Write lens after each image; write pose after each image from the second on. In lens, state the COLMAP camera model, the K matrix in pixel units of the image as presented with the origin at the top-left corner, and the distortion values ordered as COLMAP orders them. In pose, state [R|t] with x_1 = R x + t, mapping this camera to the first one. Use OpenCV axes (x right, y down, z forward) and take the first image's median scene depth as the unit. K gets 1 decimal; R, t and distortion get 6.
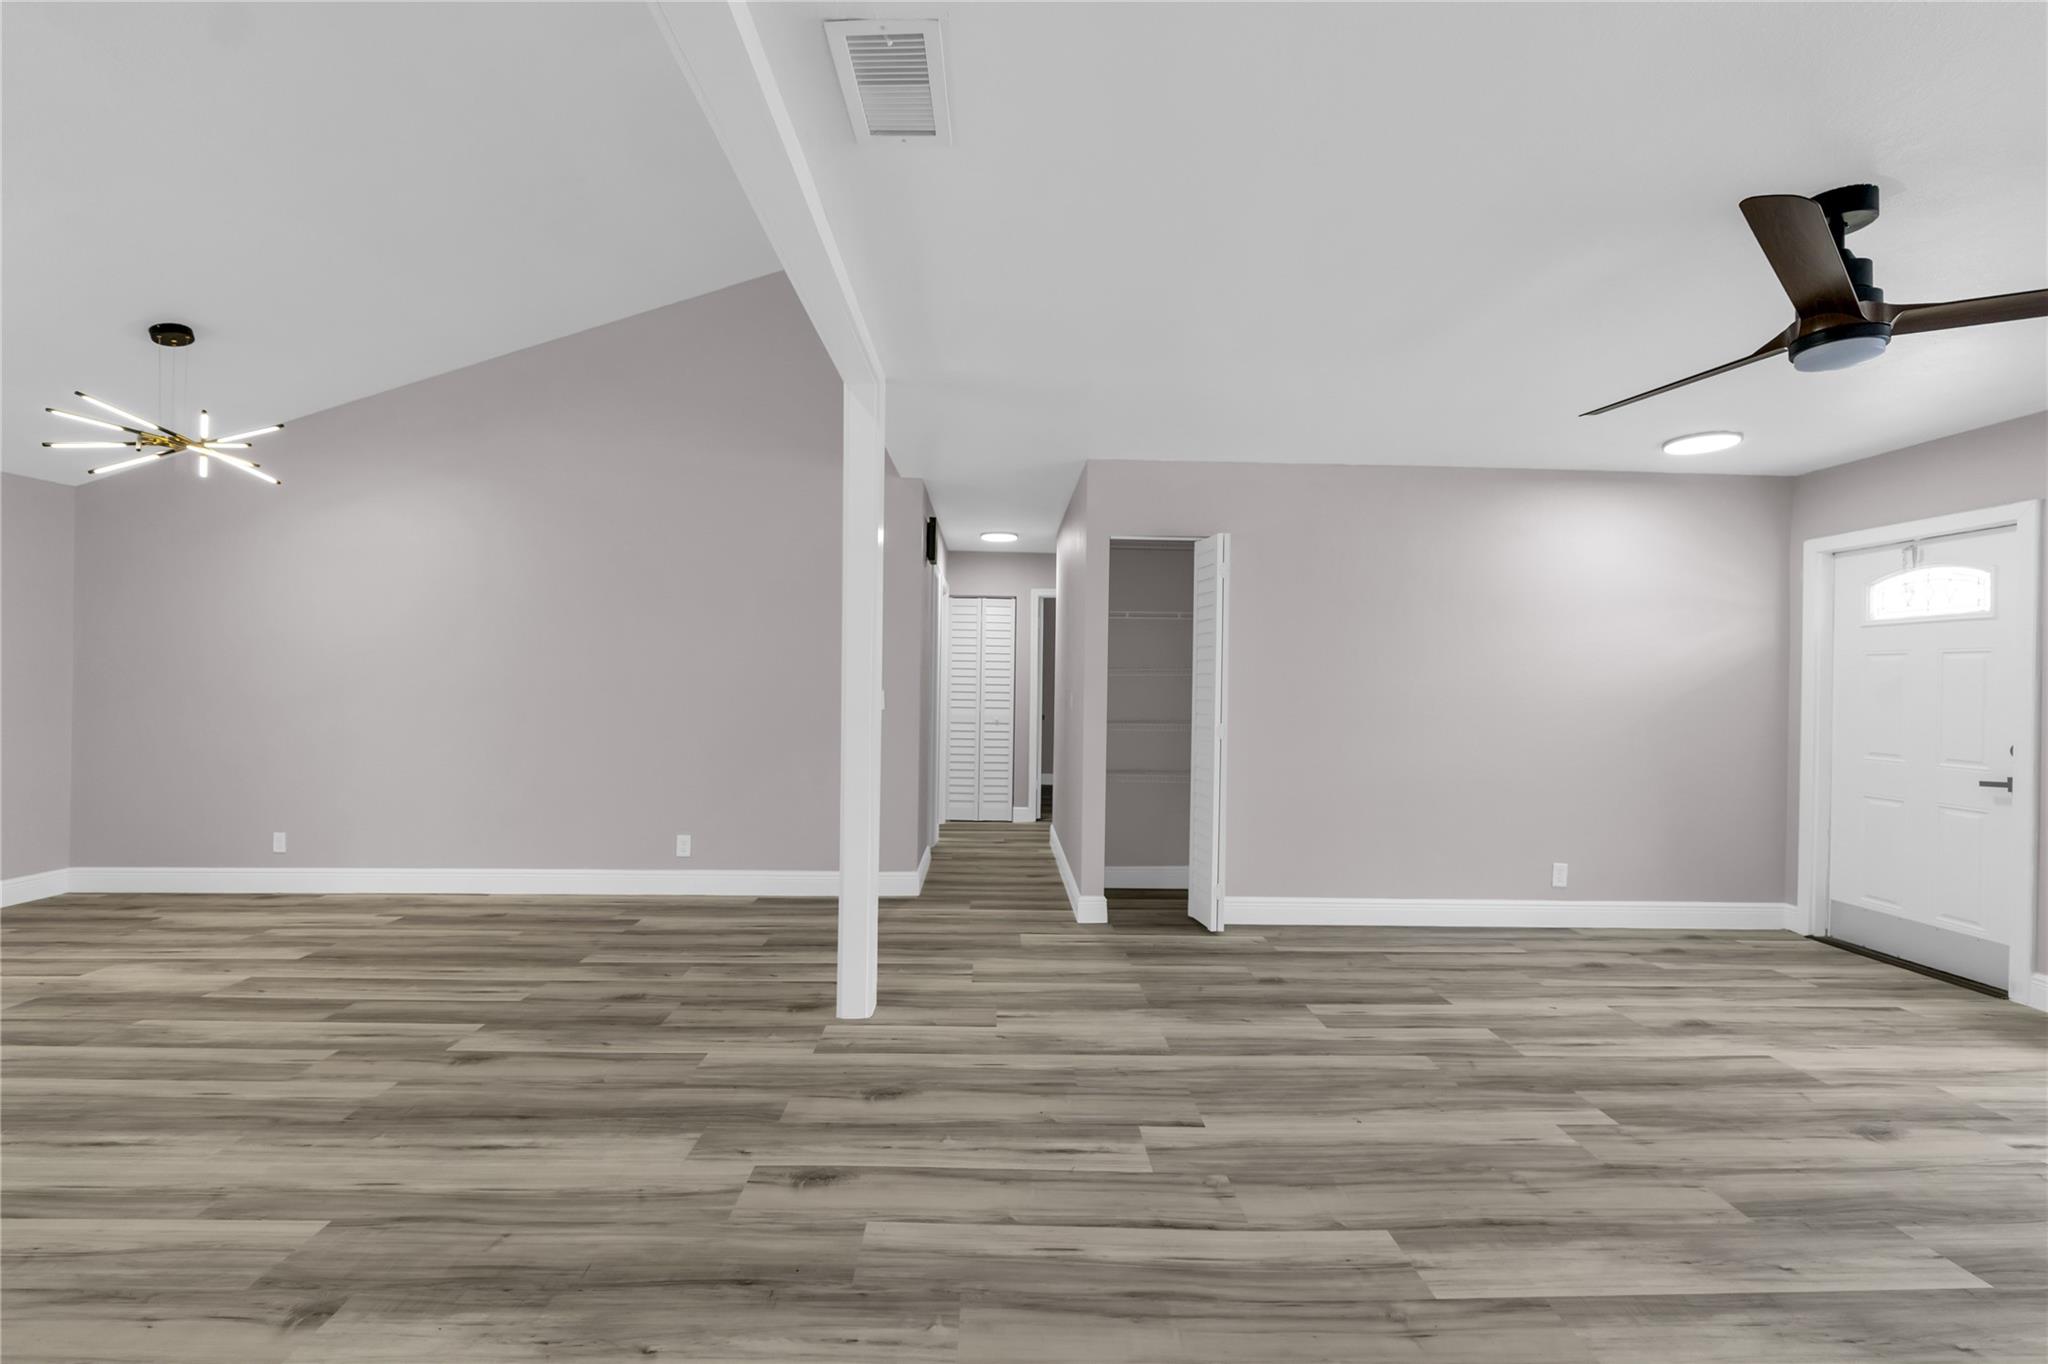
lens RADIAL K [[857.7, 0, 1021.5], [0, 857.7, 680.1], [0, 0, 1]] dist [-0.005114, -0.000192]
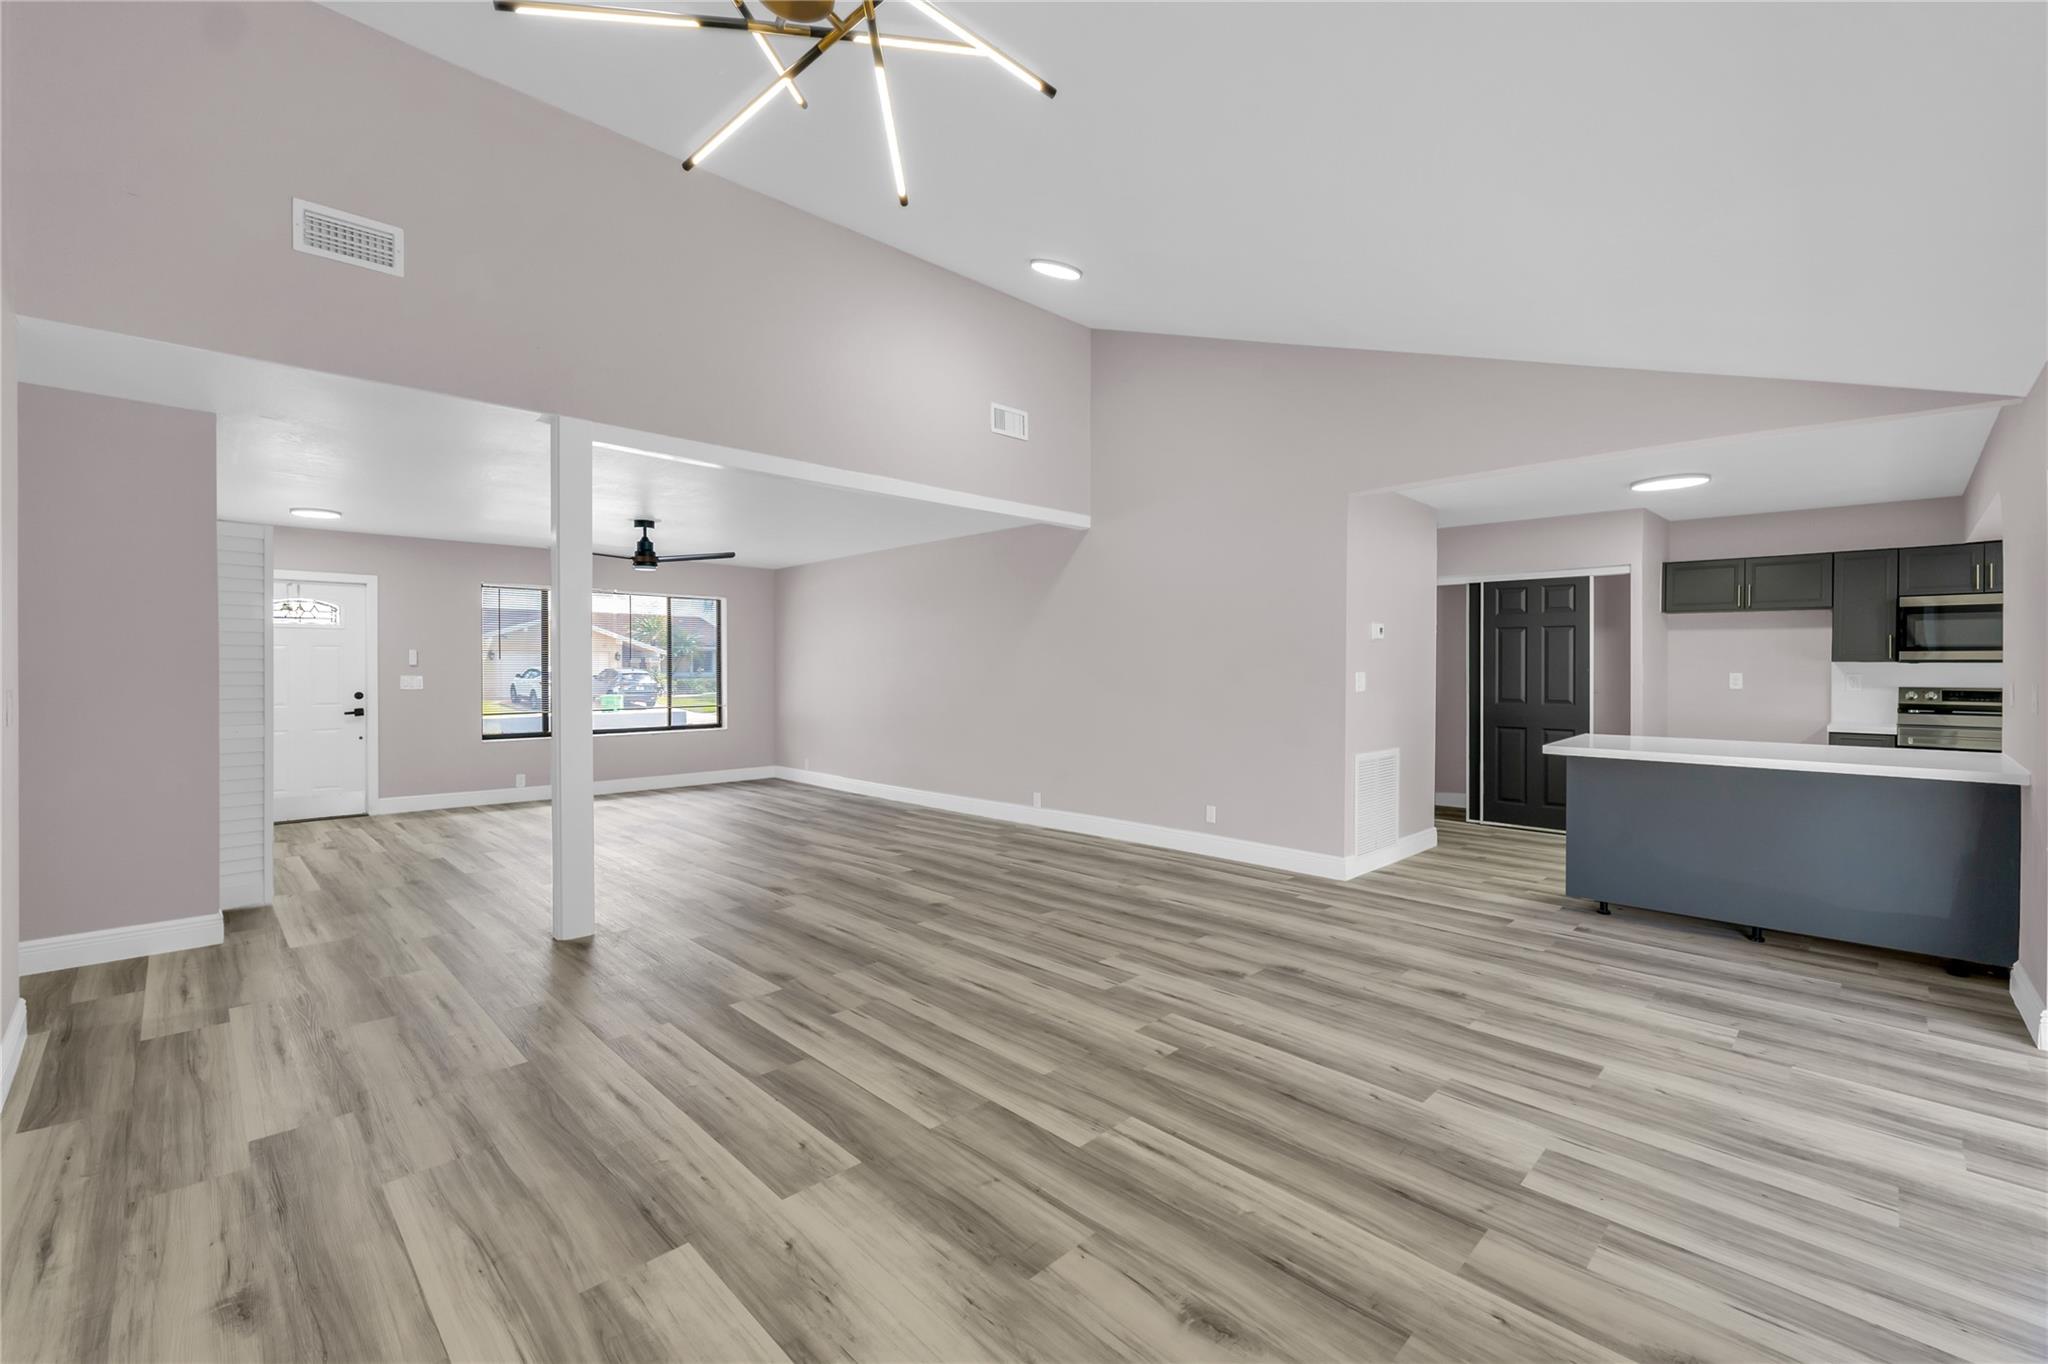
lens RADIAL K [[857.7, 0, 1016.2], [0, 857.7, 675.7], [0, 0, 1]] dist [-0.005114, -0.000192]
pose [[-0.680983, -0.022990, 0.731938, -1.518265], [-0.015600, 0.999736, 0.016887, -0.024739], [-0.732133, 0.000082, -0.681161, 1.359813]]
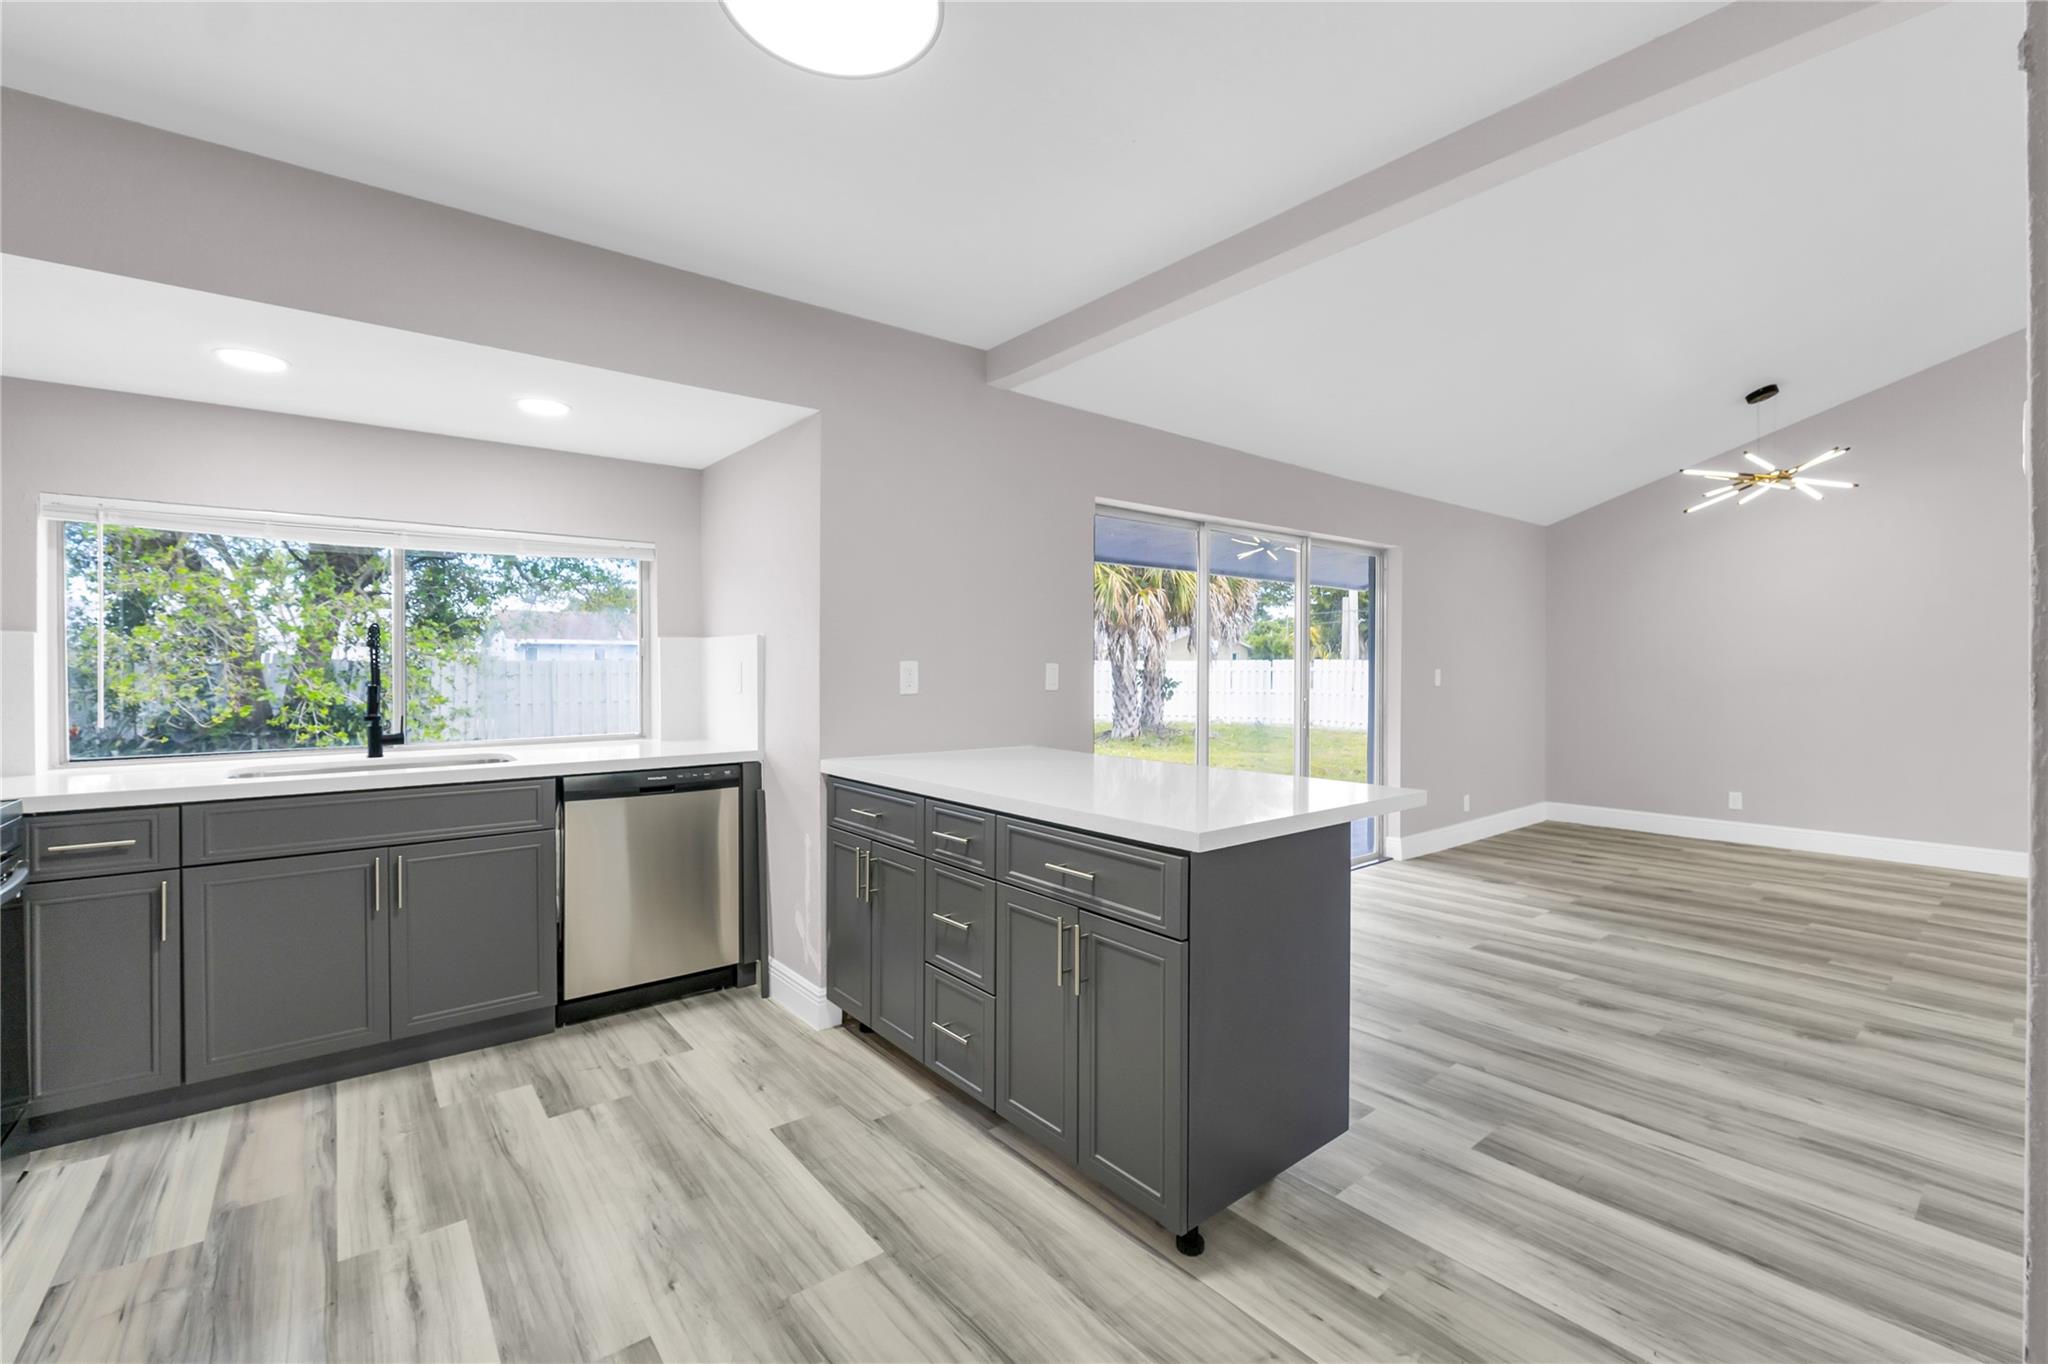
lens RADIAL K [[857.7, 0, 1006.4], [0, 857.7, 680.6], [0, 0, 1]] dist [-0.005114, -0.000192]
pose [[0.594648, 0.002977, -0.803980, -0.763229], [0.013924, 0.999805, 0.014000, -0.013940], [0.803865, -0.019520, 0.594491, -0.789076]]
